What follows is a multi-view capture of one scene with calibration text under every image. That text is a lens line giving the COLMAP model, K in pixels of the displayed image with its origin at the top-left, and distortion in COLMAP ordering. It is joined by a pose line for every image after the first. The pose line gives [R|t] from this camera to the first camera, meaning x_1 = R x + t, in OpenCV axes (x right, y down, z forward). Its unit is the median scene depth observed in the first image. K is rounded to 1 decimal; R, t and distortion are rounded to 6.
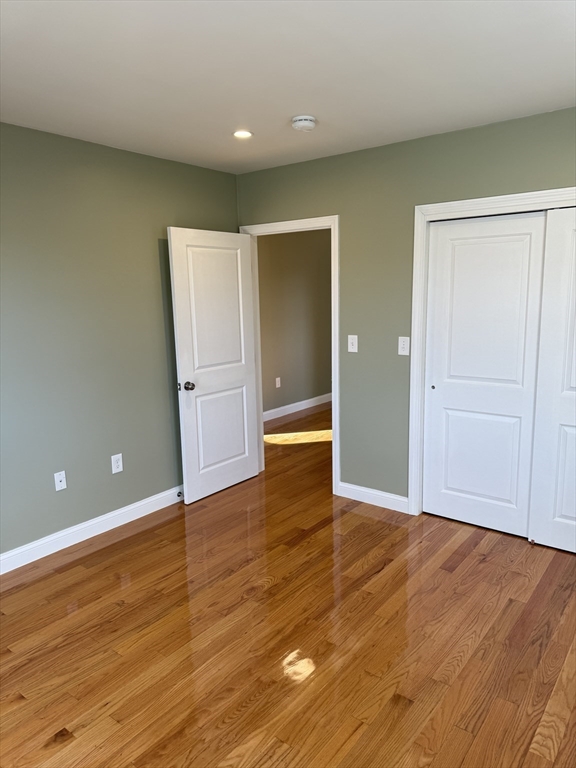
lens RADIAL K [[545.6, 0, 287.9], [0, 545.6, 384.3], [0, 0, 1]] dist [0.052027, -0.042392]
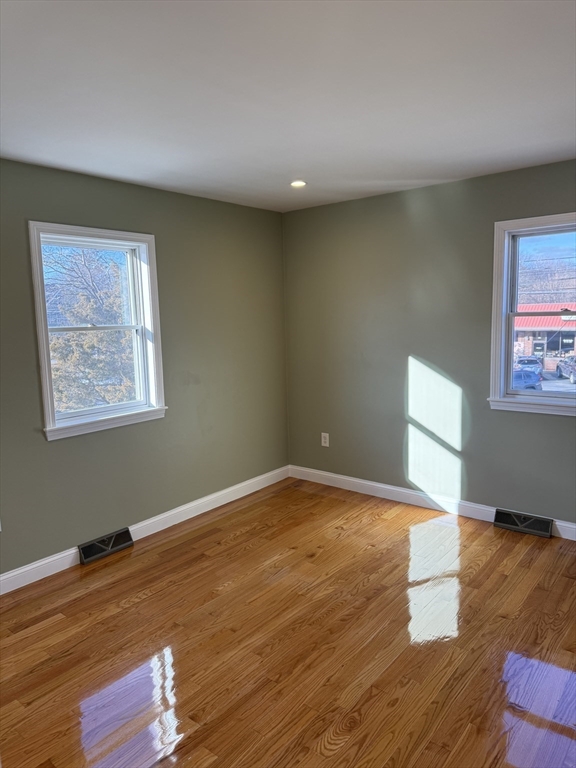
lens RADIAL K [[545.6, 0, 293.6], [0, 545.6, 388.9], [0, 0, 1]] dist [0.052027, -0.042392]
pose [[-0.998929, 0.045489, 0.008453, -0.019952], [0.045904, 0.951557, 0.304028, -0.307865], [0.005786, 0.304090, -0.952626, 1.758207]]
